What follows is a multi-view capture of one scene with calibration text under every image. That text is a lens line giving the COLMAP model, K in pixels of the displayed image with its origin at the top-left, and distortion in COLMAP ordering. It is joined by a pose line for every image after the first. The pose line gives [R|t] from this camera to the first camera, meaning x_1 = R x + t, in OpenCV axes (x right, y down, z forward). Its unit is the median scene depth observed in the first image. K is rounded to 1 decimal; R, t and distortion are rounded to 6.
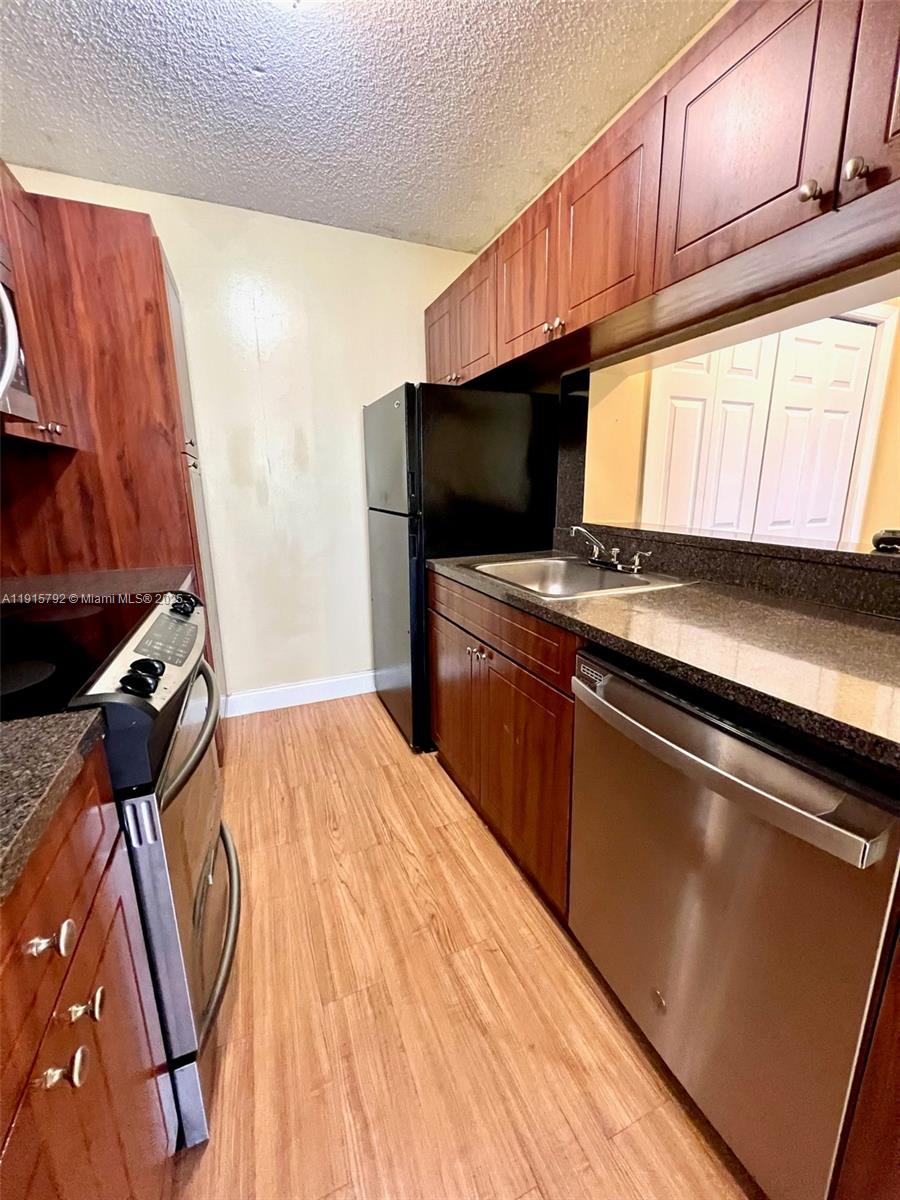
lens RADIAL K [[480.5, 0, 452.1], [0, 480.5, 597.8], [0, 0, 1]] dist [-0.000668, 0.000326]
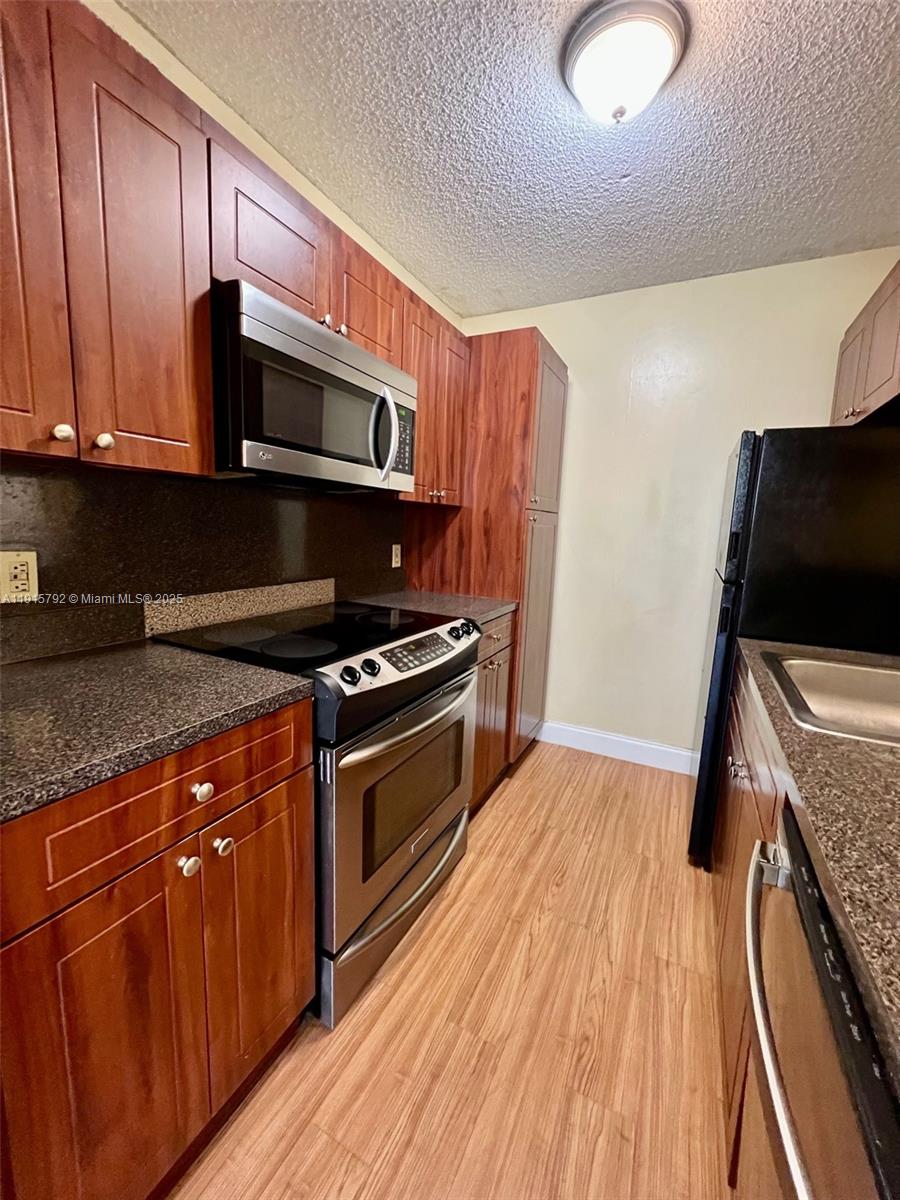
lens RADIAL K [[480.5, 0, 452.1], [0, 480.5, 597.8], [0, 0, 1]] dist [-0.000668, 0.000326]
pose [[0.643771, 0.147845, -0.750800, 0.285028], [-0.214485, 0.976691, 0.008417, -0.058423], [0.734544, 0.155617, 0.660476, 0.106045]]
